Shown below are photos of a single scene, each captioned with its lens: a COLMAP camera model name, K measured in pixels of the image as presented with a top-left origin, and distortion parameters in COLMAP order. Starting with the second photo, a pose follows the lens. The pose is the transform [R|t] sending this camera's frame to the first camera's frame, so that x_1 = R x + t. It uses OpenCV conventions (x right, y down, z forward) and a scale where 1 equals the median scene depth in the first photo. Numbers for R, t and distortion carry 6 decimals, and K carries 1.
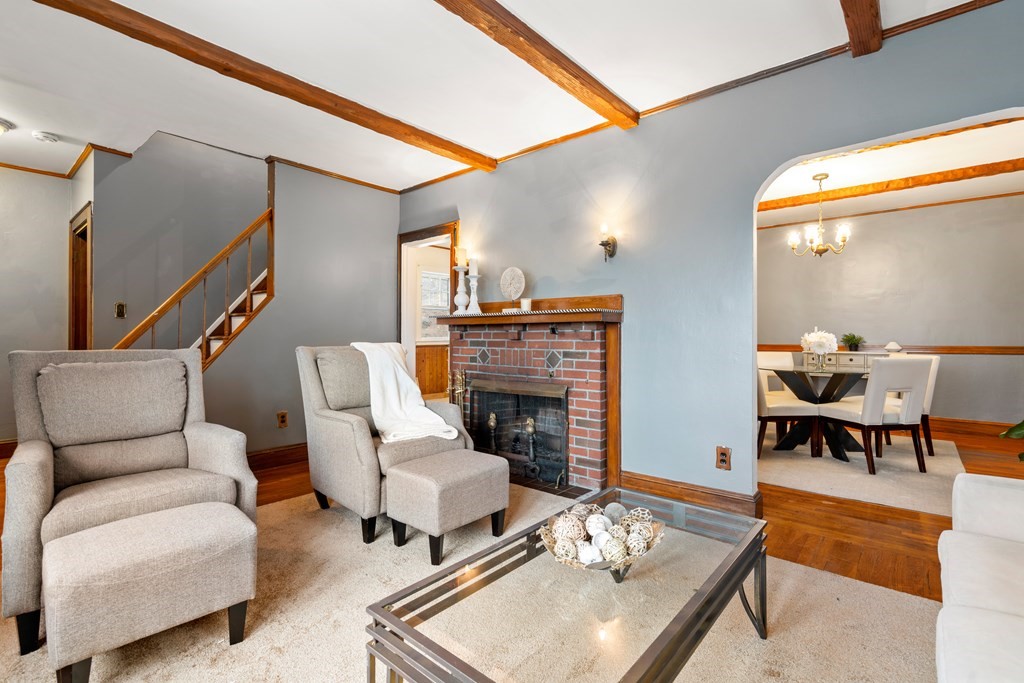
lens RADIAL K [[478.0, 0, 509.7], [0, 478.0, 335.8], [0, 0, 1]] dist [-0.001839, 0.000058]
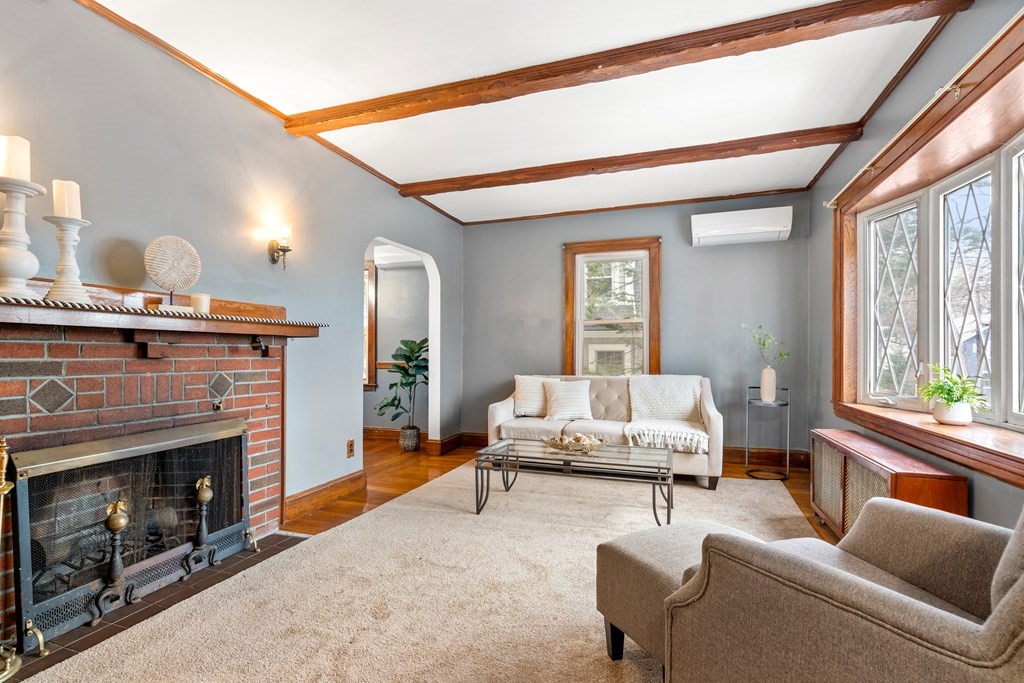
lens RADIAL K [[478.0, 0, 509.9], [0, 478.0, 351.8], [0, 0, 1]] dist [-0.001839, 0.000058]
pose [[-0.366278, 0.006545, 0.930482, -0.734616], [0.000901, 0.999977, -0.006679, 0.005066], [-0.930505, -0.001608, -0.366276, 0.872029]]
